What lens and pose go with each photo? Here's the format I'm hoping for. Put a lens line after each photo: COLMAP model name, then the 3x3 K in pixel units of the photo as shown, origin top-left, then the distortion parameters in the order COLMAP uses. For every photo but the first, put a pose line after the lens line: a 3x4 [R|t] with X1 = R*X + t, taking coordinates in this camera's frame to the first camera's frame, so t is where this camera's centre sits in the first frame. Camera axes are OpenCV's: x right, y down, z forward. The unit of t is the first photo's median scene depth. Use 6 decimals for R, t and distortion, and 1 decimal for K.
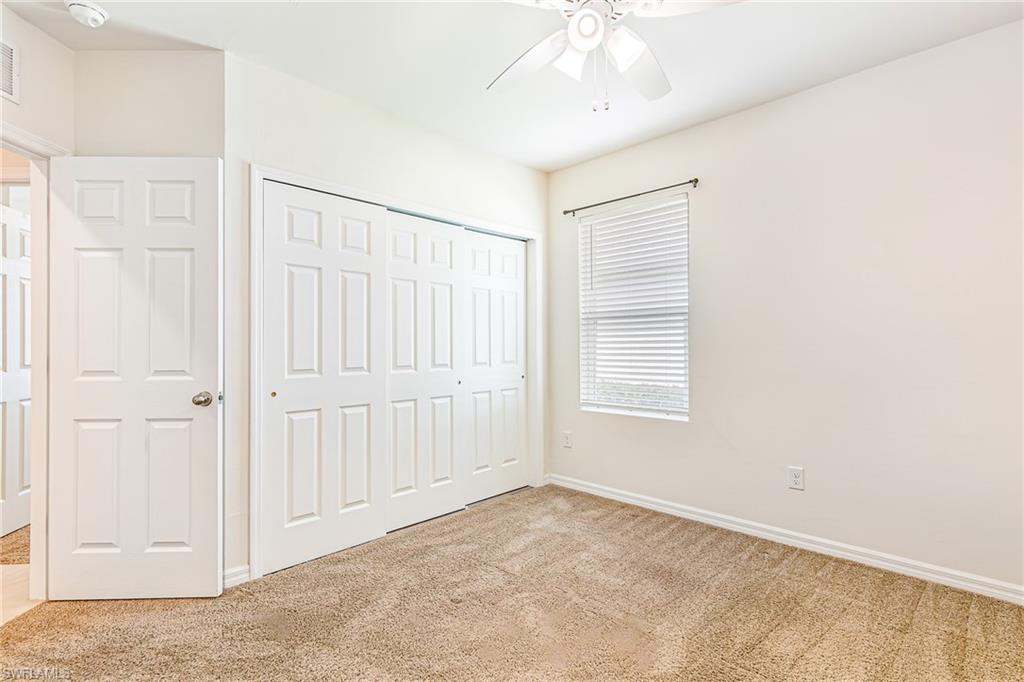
lens RADIAL K [[495.2, 0, 518.9], [0, 495.2, 340.5], [0, 0, 1]] dist [0.015649, -0.000409]
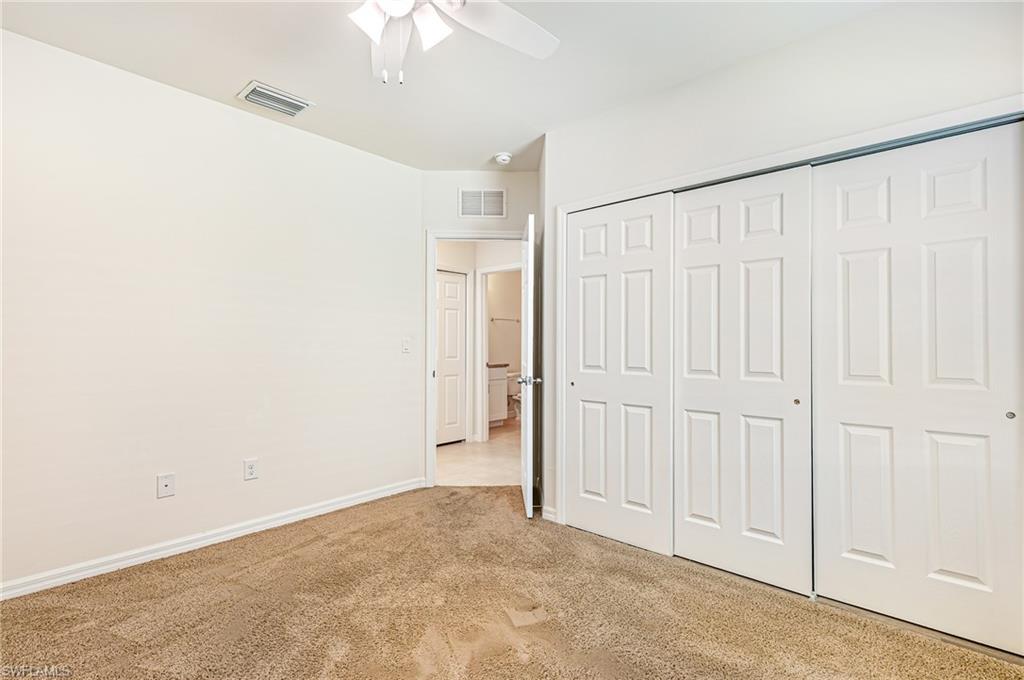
lens RADIAL K [[495.2, 0, 518.9], [0, 495.2, 339.5], [0, 0, 1]] dist [0.015649, -0.000409]
pose [[0.028627, -0.008184, -0.999557, 0.665790], [0.001348, 0.999966, -0.008148, 0.006513], [0.999589, -0.001114, 0.028637, 0.741838]]
